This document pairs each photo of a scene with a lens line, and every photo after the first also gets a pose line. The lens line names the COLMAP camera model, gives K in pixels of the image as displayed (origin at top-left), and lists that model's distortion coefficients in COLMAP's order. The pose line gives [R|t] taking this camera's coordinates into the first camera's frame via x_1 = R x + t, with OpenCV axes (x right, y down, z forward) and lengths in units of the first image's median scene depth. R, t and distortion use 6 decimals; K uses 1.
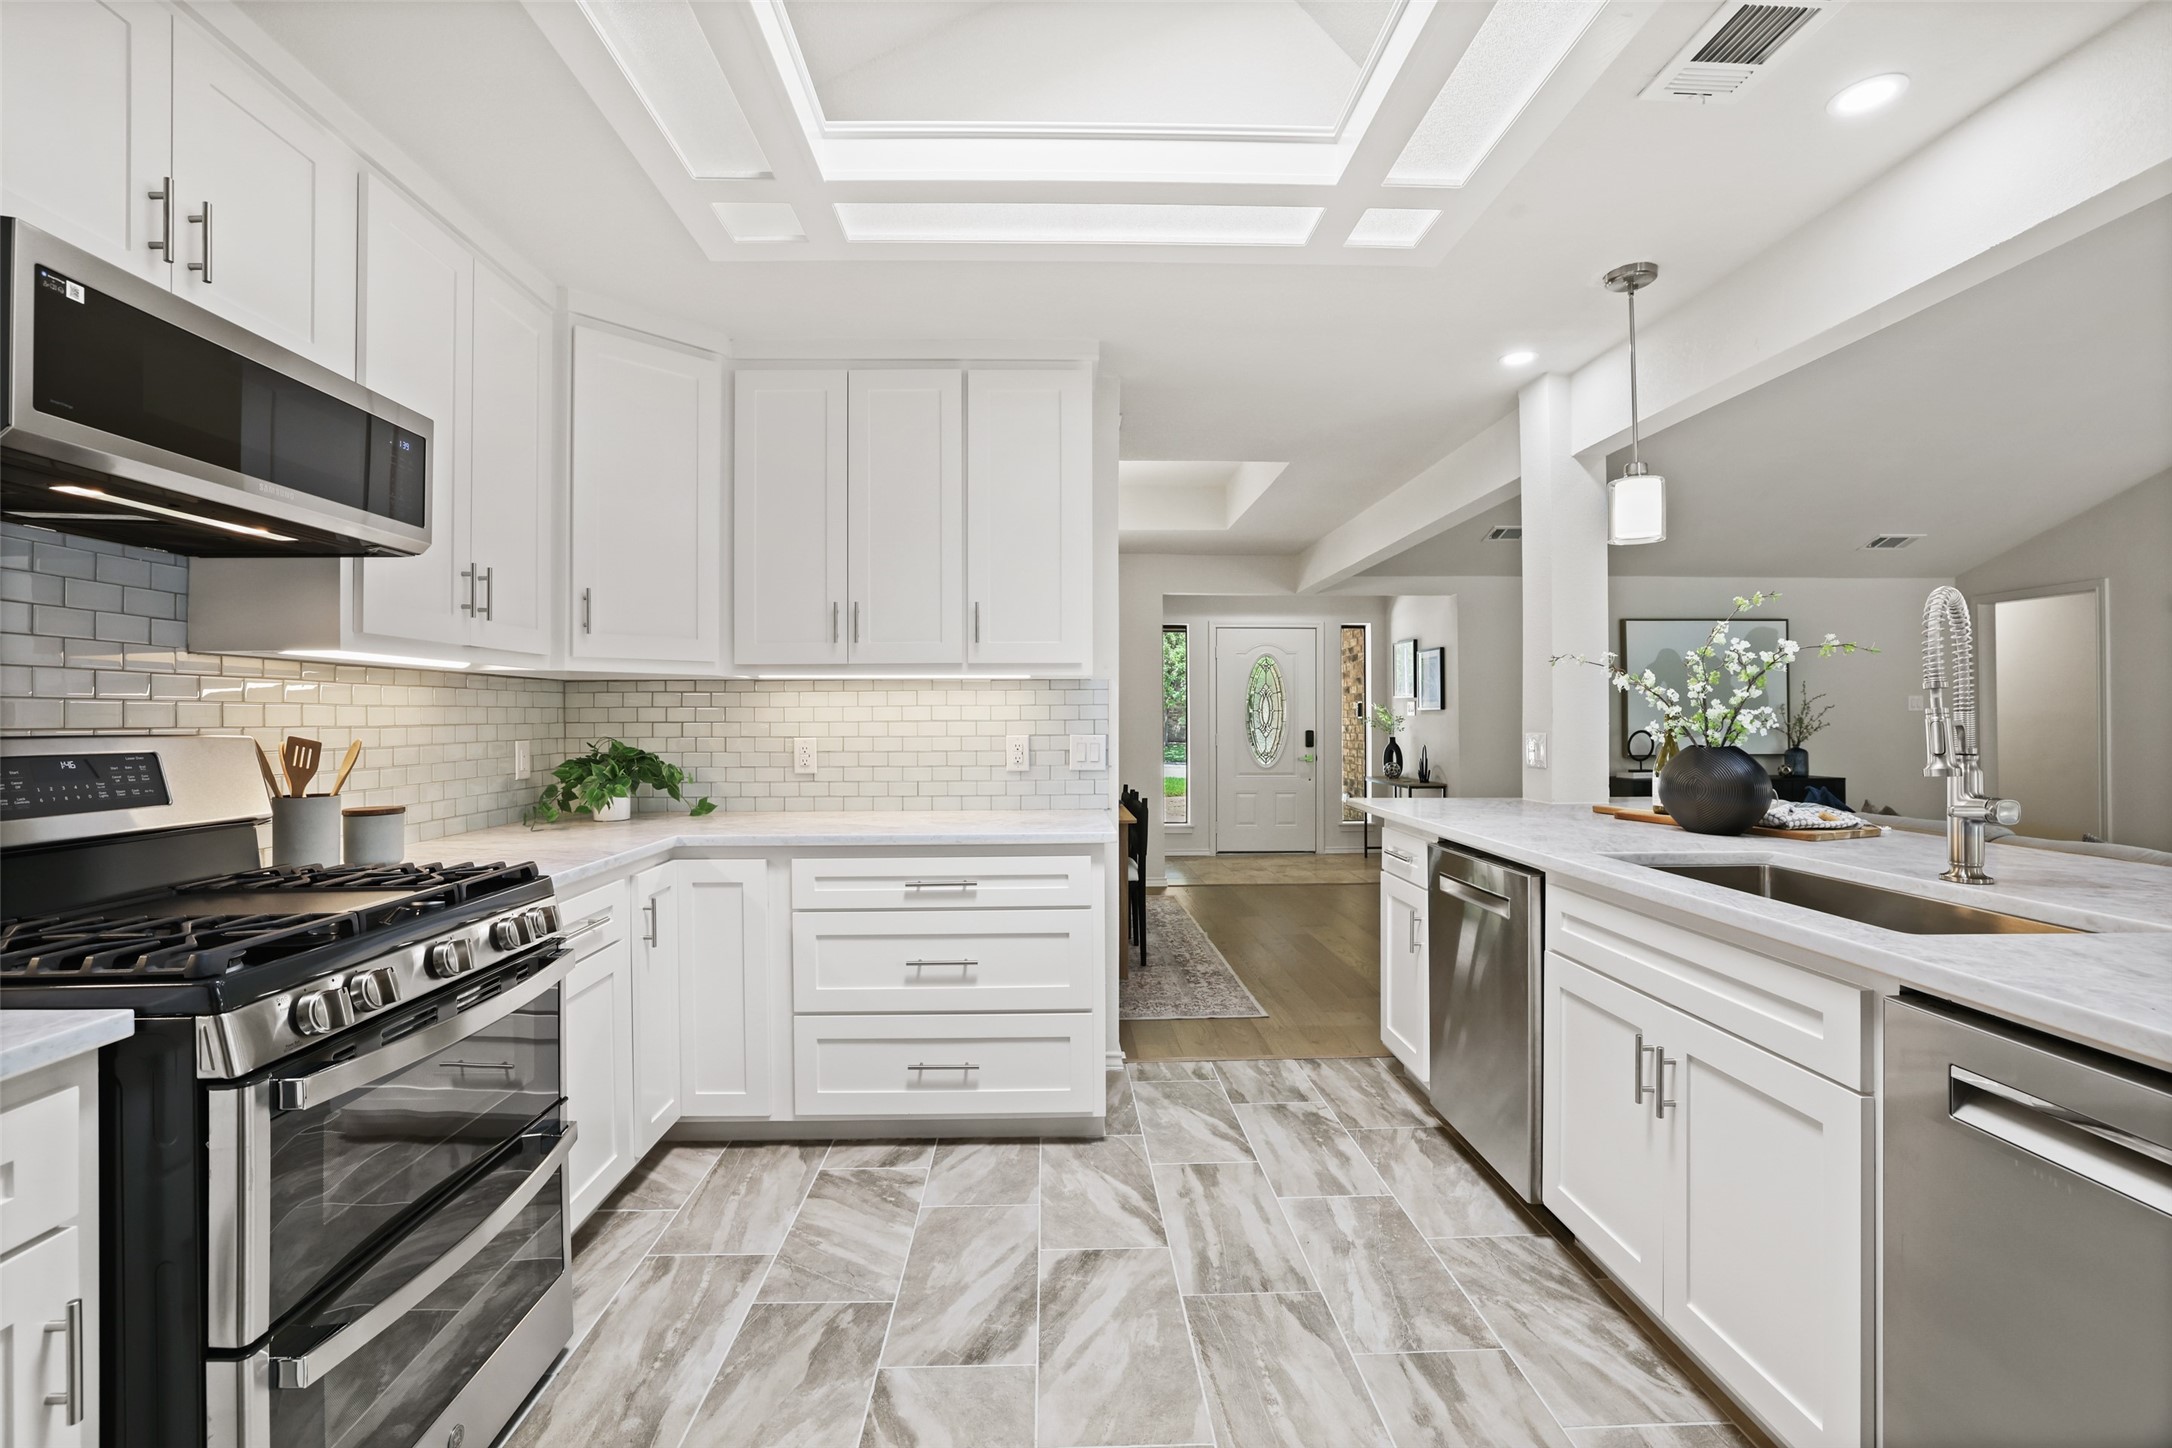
lens RADIAL K [[941.0, 0, 1074.5], [0, 941.0, 709.5], [0, 0, 1]] dist [0.002898, 0.002015]
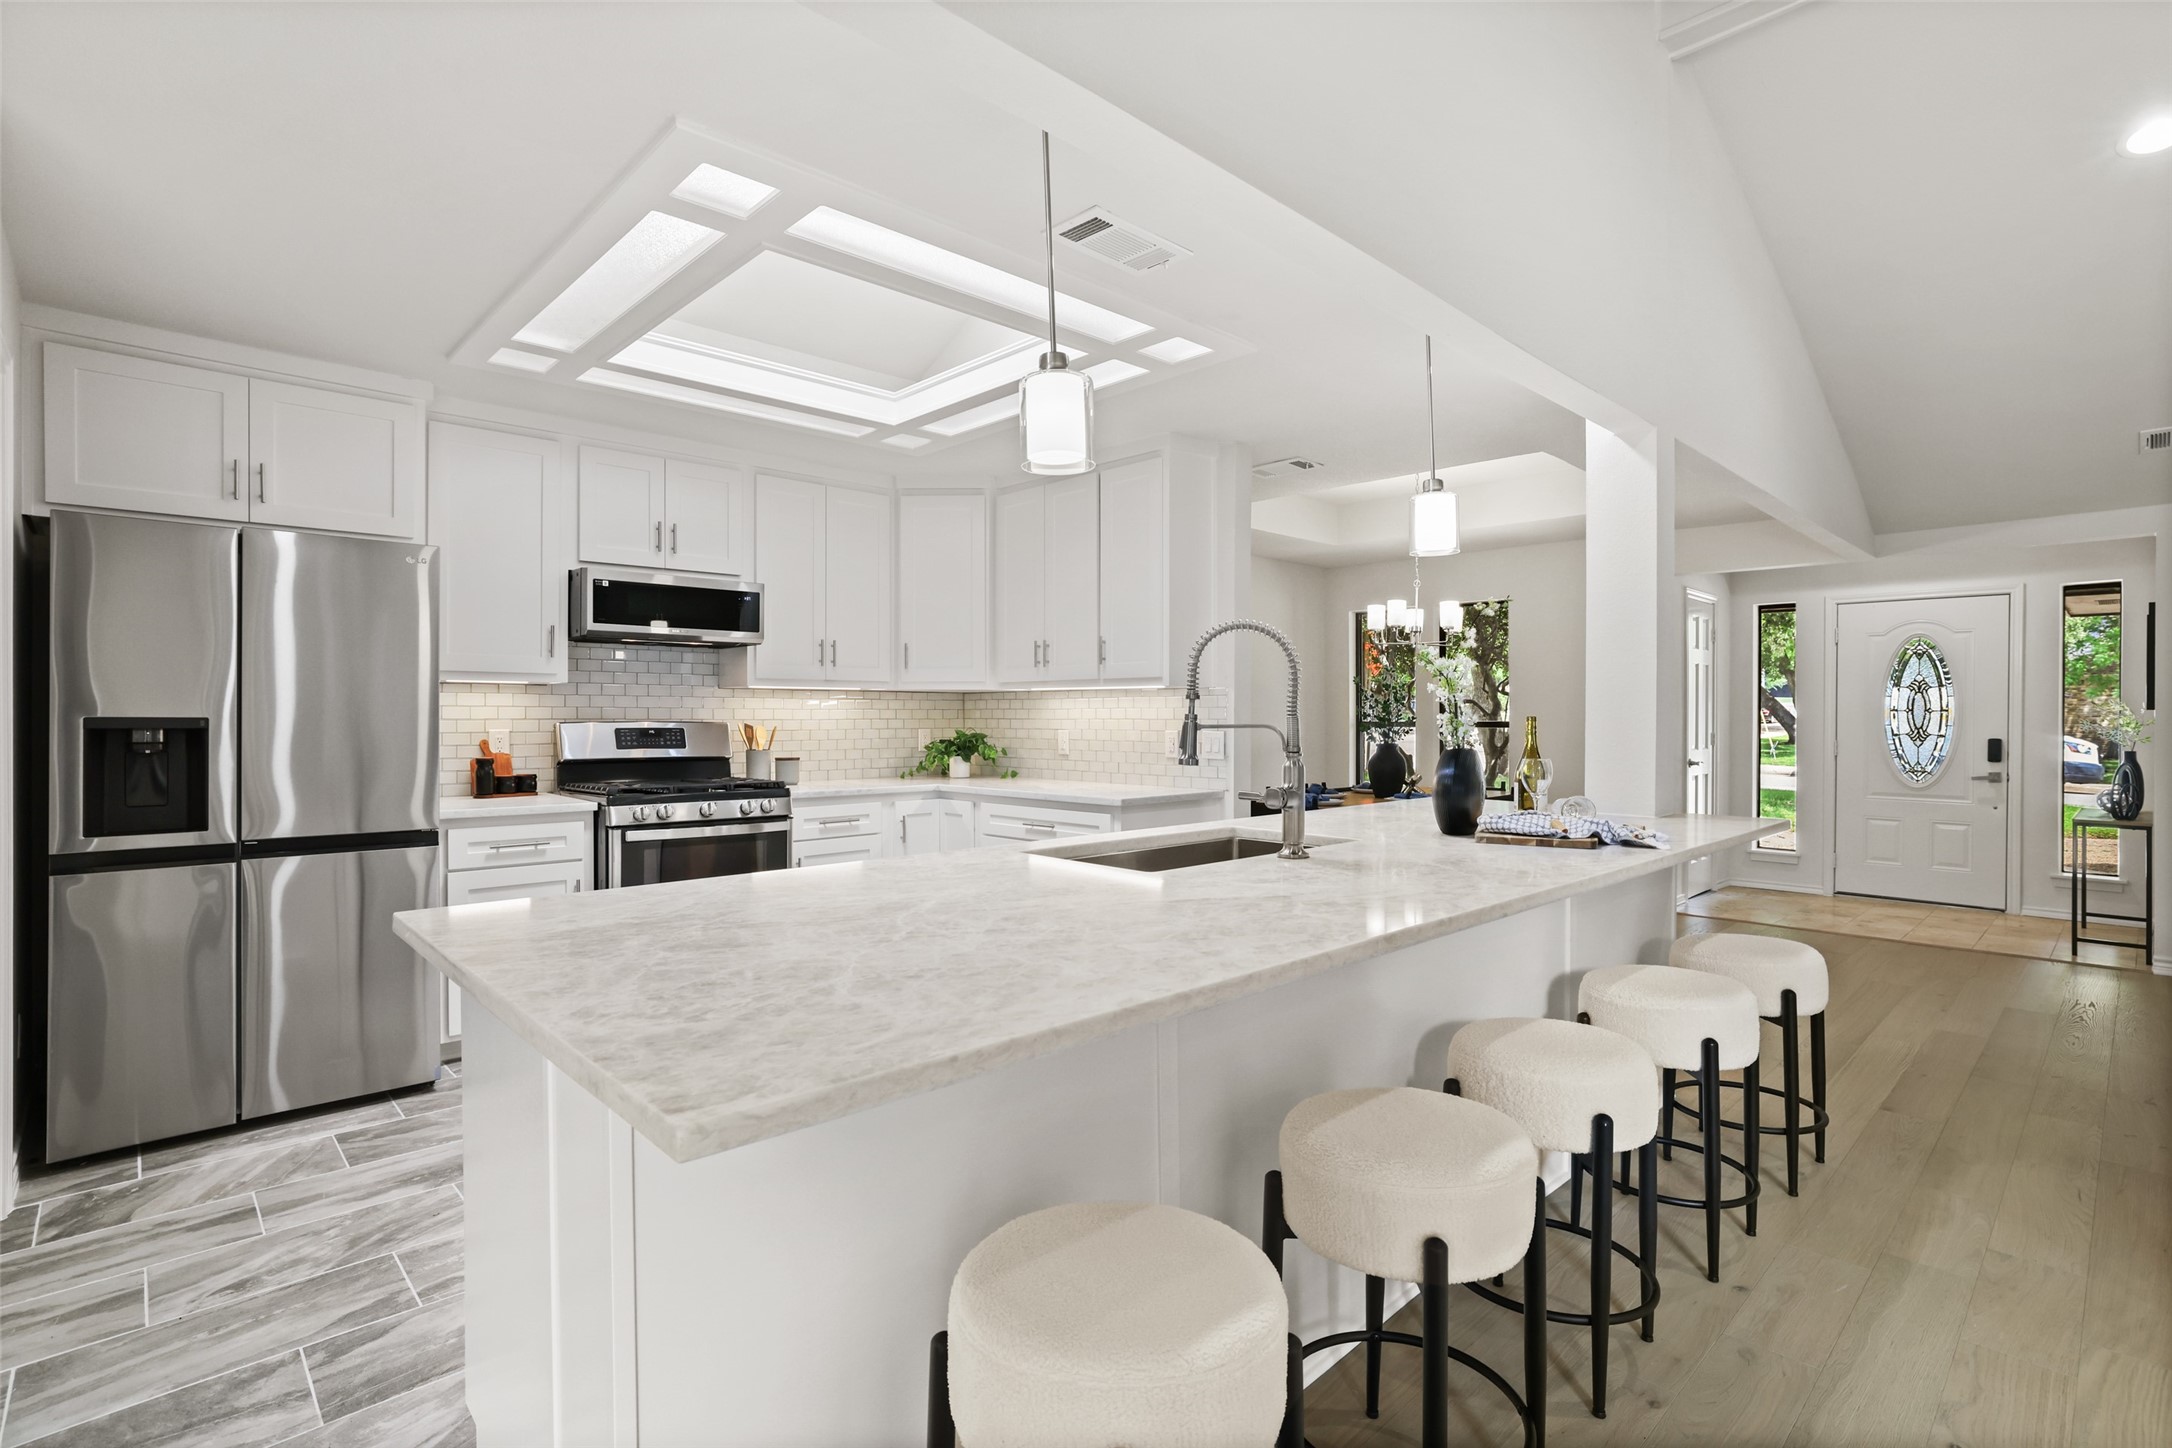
lens RADIAL K [[1038.8, 0, 1090.1], [0, 1038.8, 722.0], [0, 0, 1]] dist [0.000035, -0.000044]
pose [[0.688279, 0.009512, -0.725384, 1.005979], [0.001298, 0.999896, 0.014343, -0.006018], [0.725445, -0.010813, 0.688195, -0.092066]]
